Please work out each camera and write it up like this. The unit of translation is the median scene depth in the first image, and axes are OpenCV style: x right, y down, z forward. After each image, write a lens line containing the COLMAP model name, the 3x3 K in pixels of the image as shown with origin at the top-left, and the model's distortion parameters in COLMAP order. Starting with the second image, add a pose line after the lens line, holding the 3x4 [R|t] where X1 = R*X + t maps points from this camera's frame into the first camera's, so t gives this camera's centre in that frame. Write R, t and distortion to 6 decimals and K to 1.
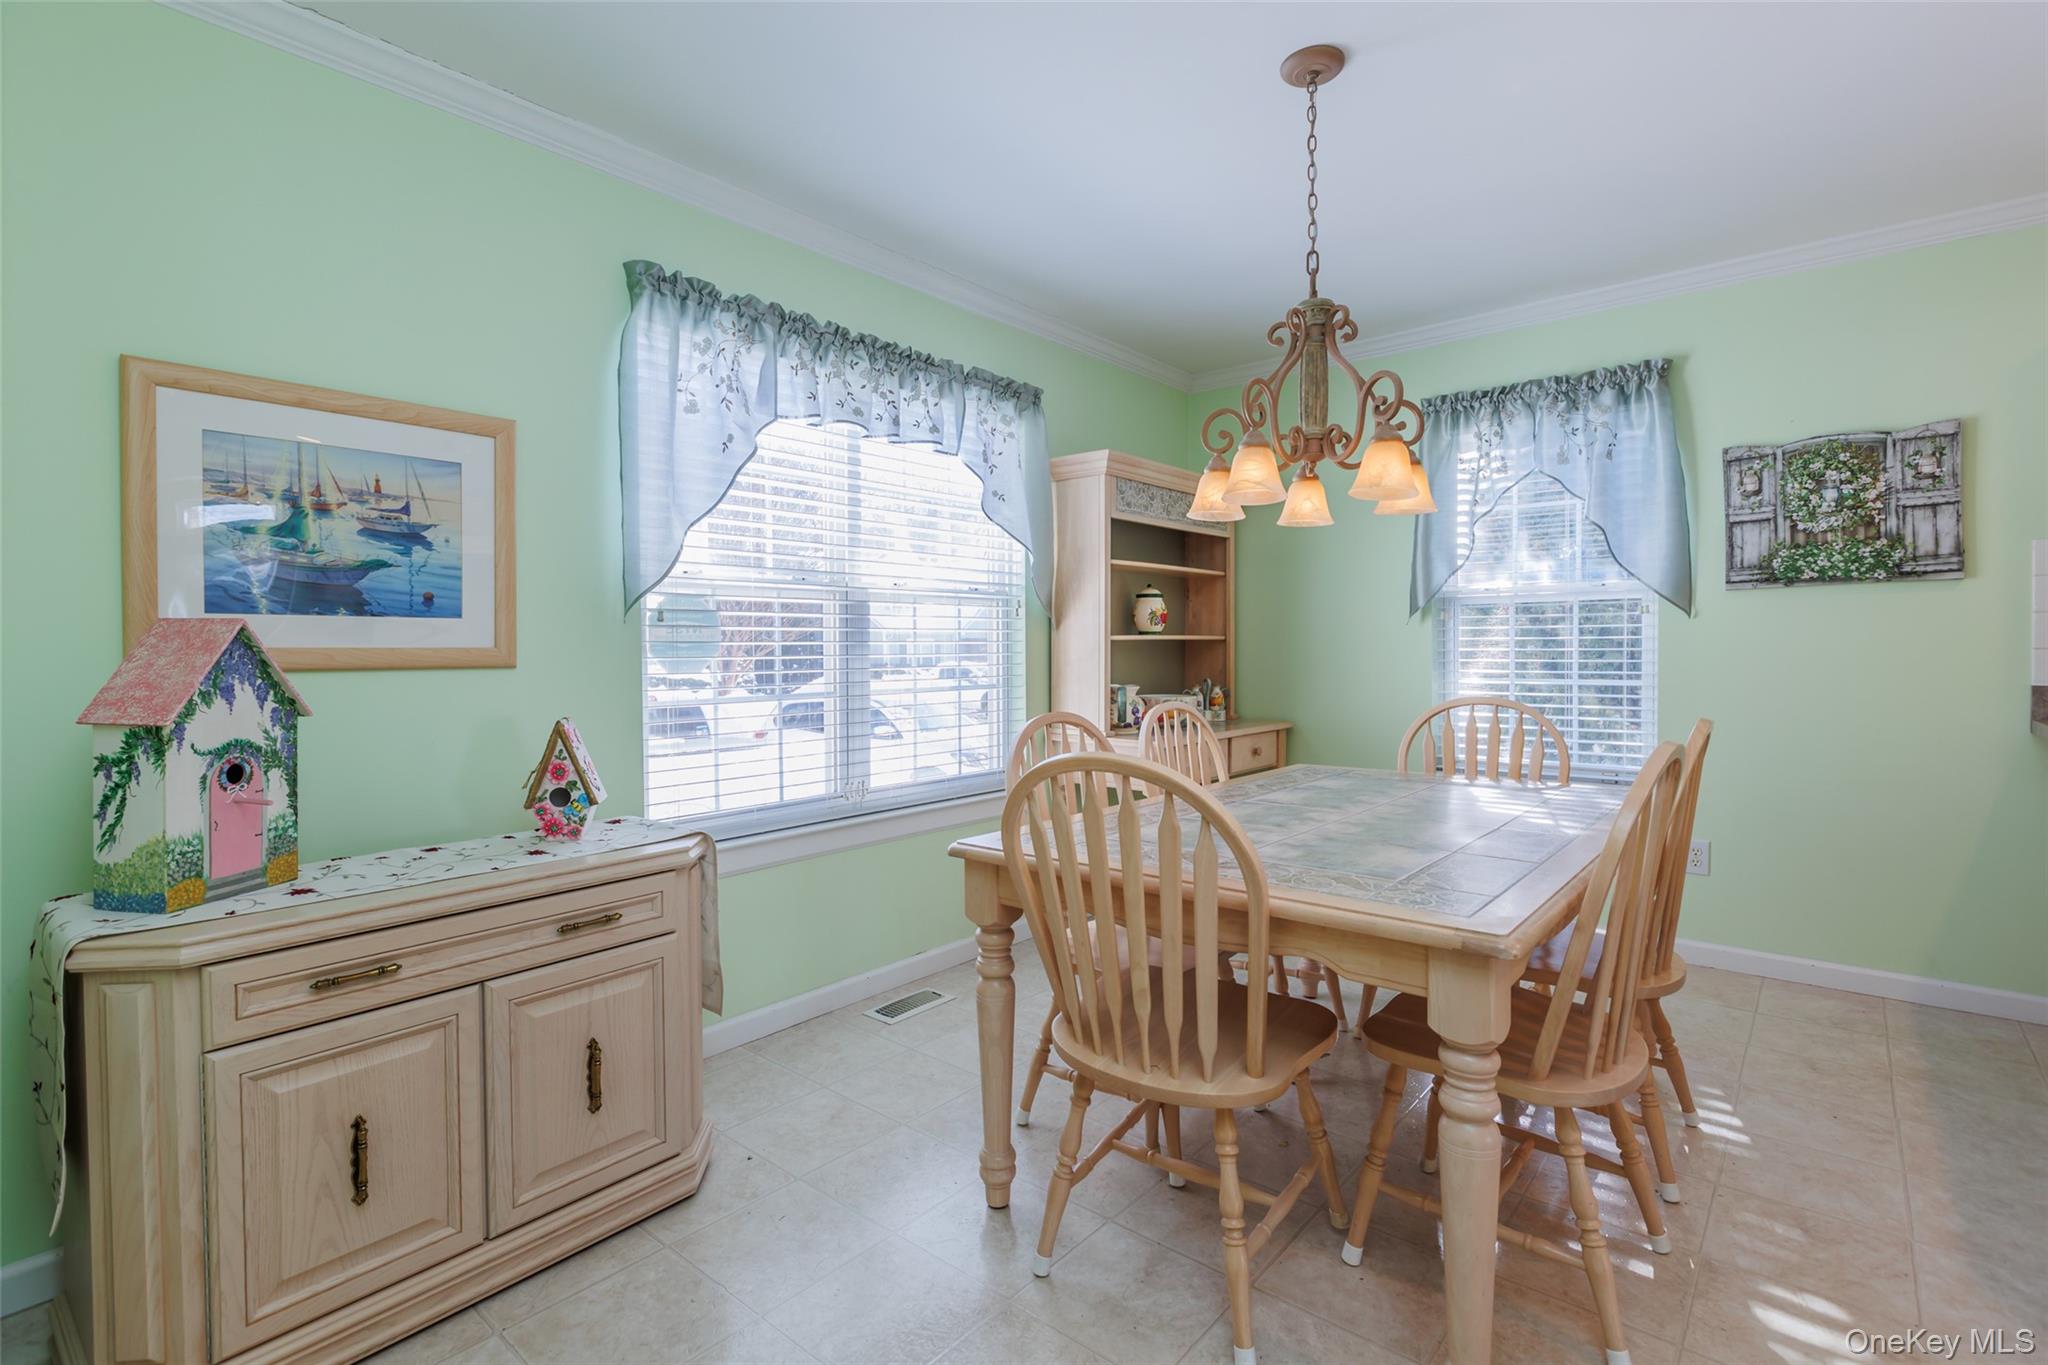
lens RADIAL K [[942.1, 0, 1027.9], [0, 942.1, 669.1], [0, 0, 1]] dist [-0.012003, 0.000405]
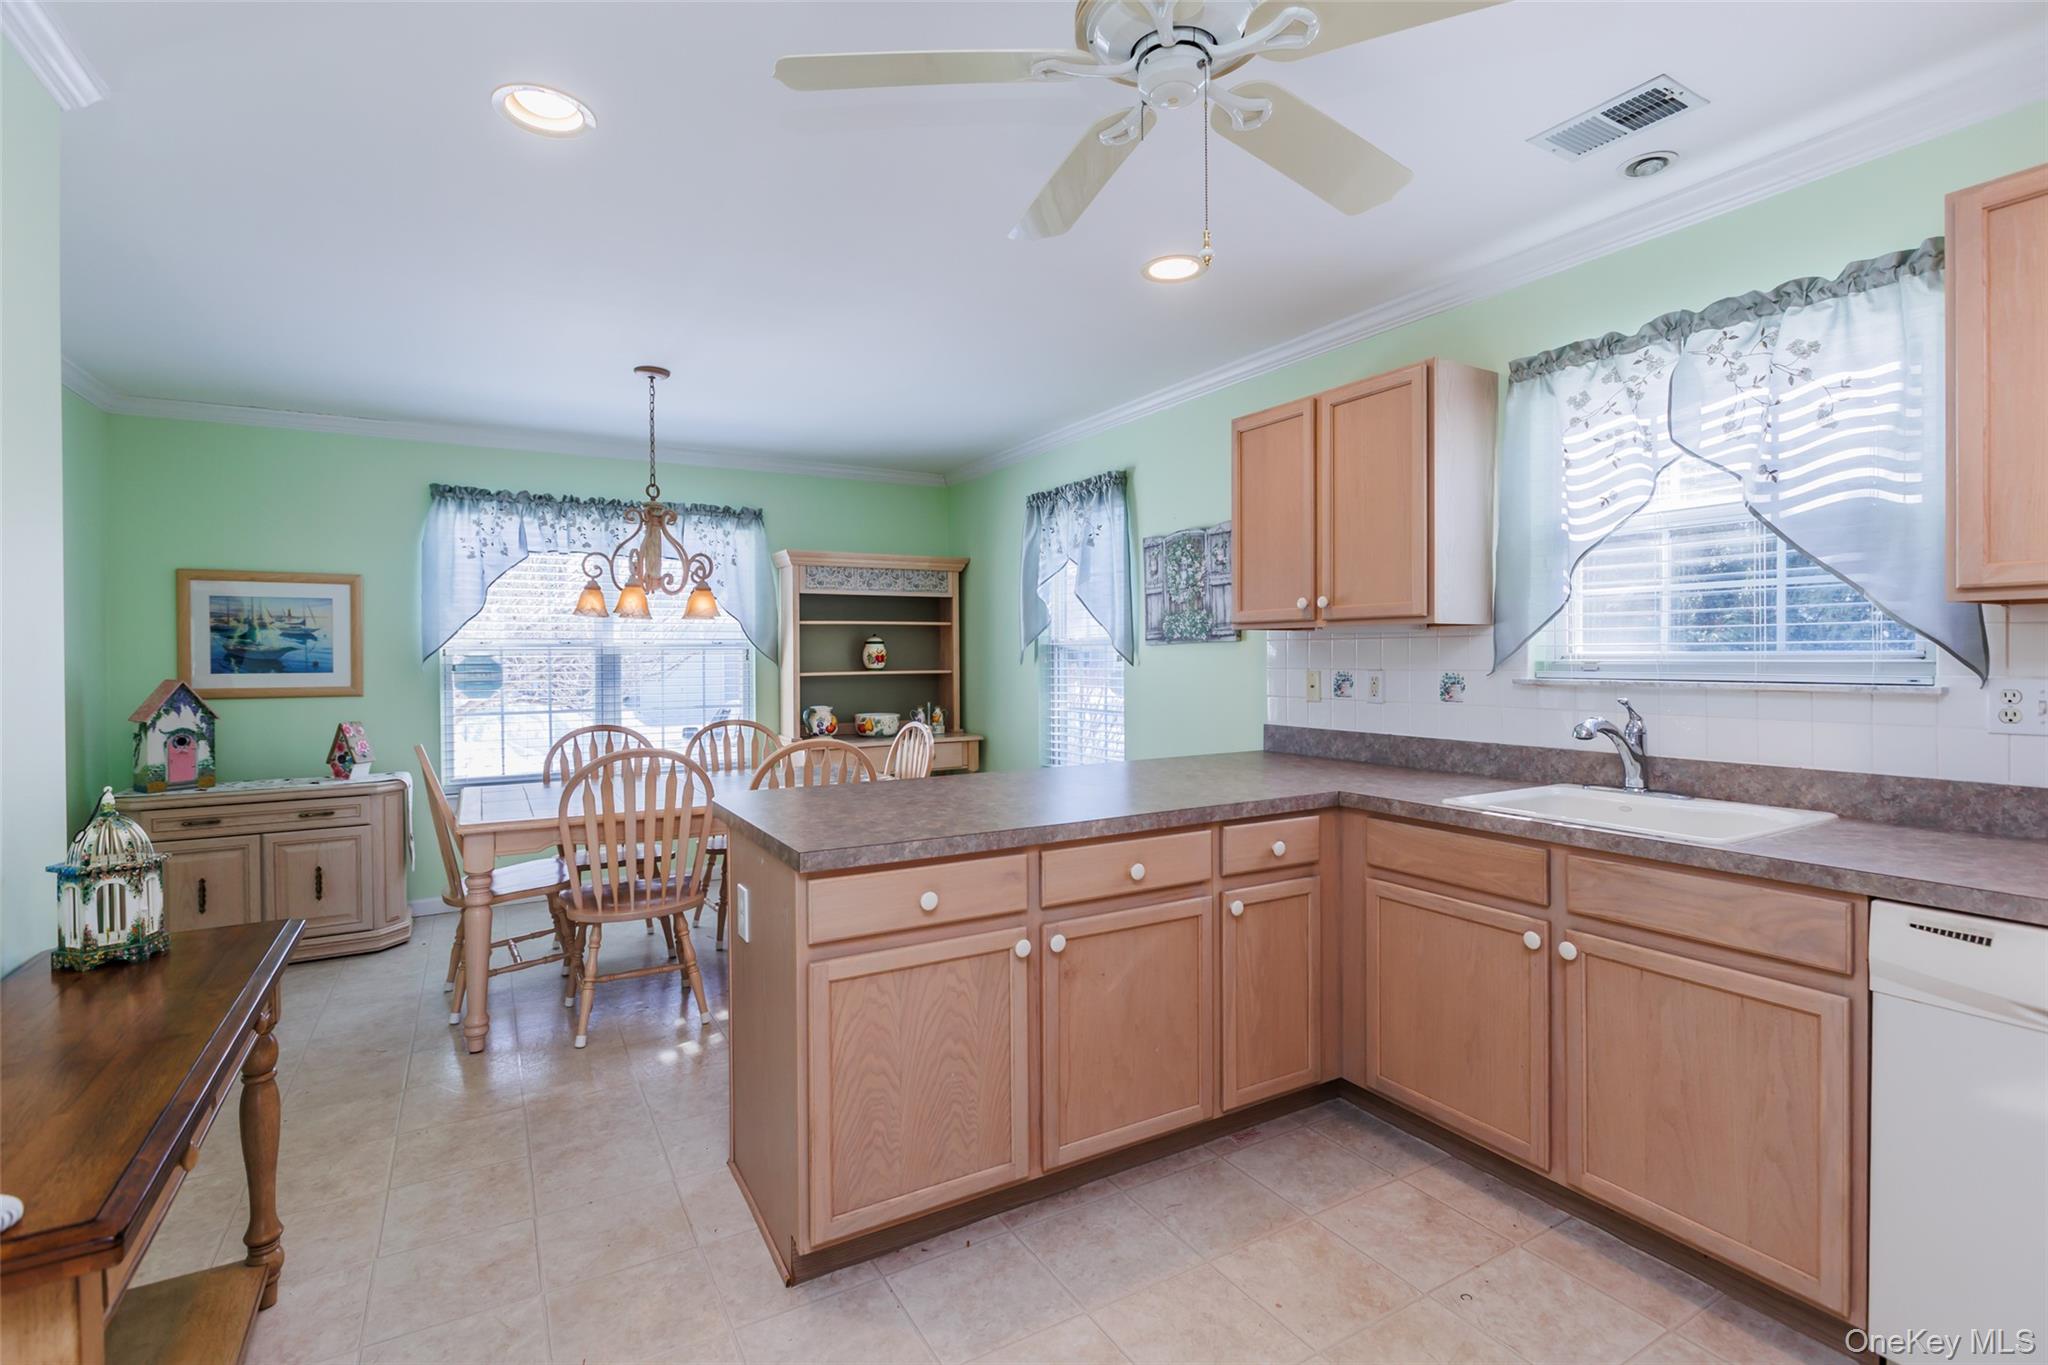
lens RADIAL K [[942.1, 0, 1039.1], [0, 942.1, 667.4], [0, 0, 1]] dist [-0.012003, 0.000405]
pose [[0.945982, 0.005801, -0.324168, 1.095236], [-0.008395, 0.999943, -0.006604, -0.046121], [0.324111, 0.008969, 0.945977, -0.321568]]
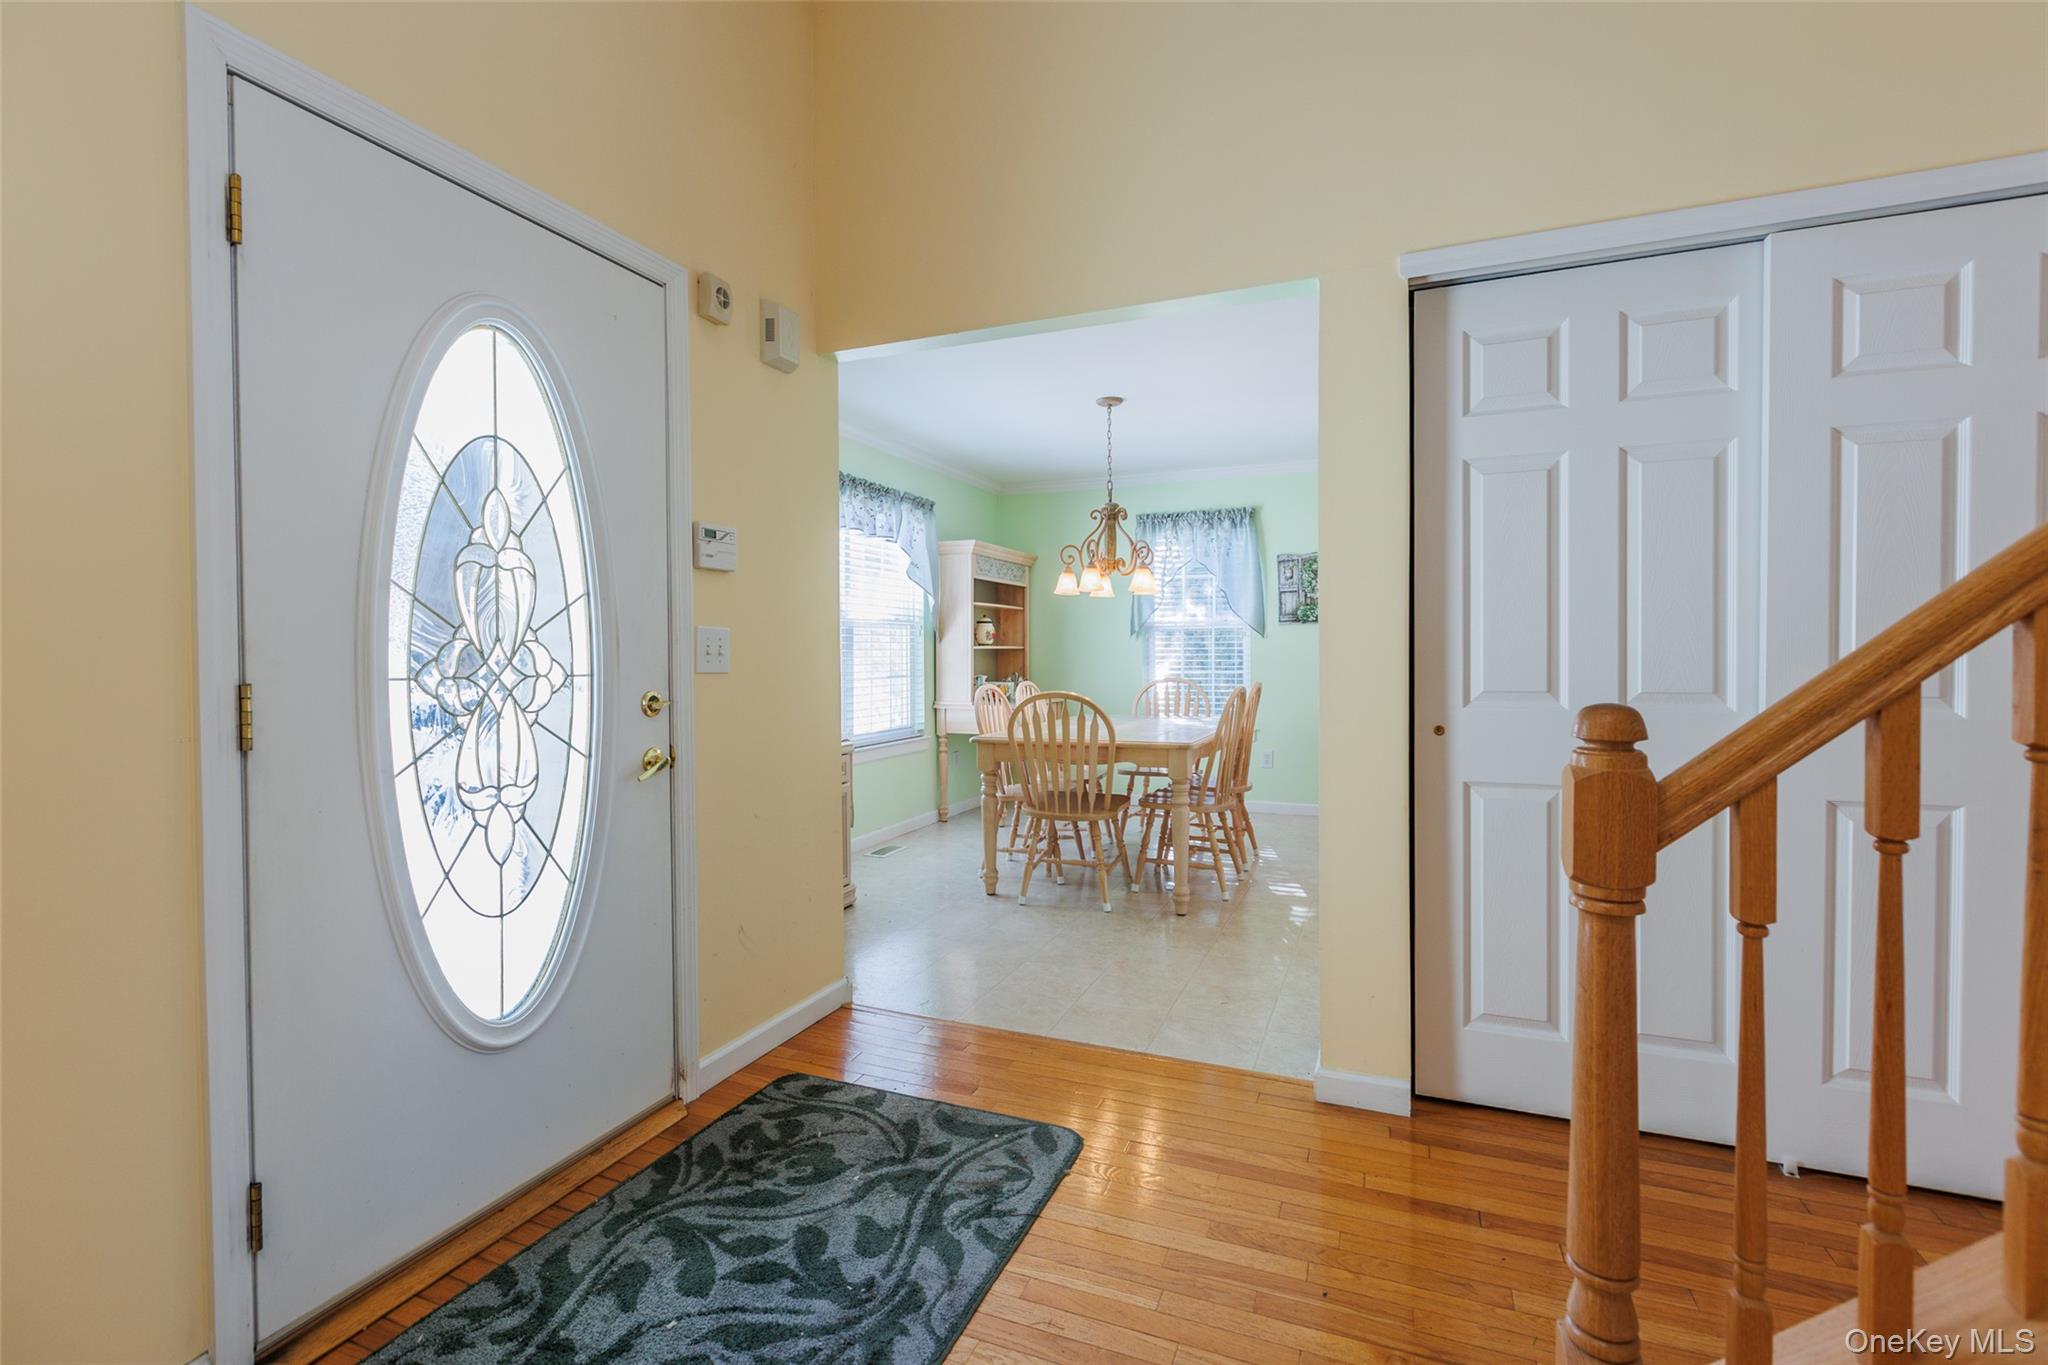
lens RADIAL K [[917.4, 0, 1035.4], [0, 917.4, 680.2], [0, 0, 1]] dist [0.005880, -0.000864]
pose [[0.945592, -0.009106, 0.325229, -0.422390], [0.008080, 0.999957, 0.004503, 0.023300], [-0.325256, -0.001630, 0.945625, -0.748586]]
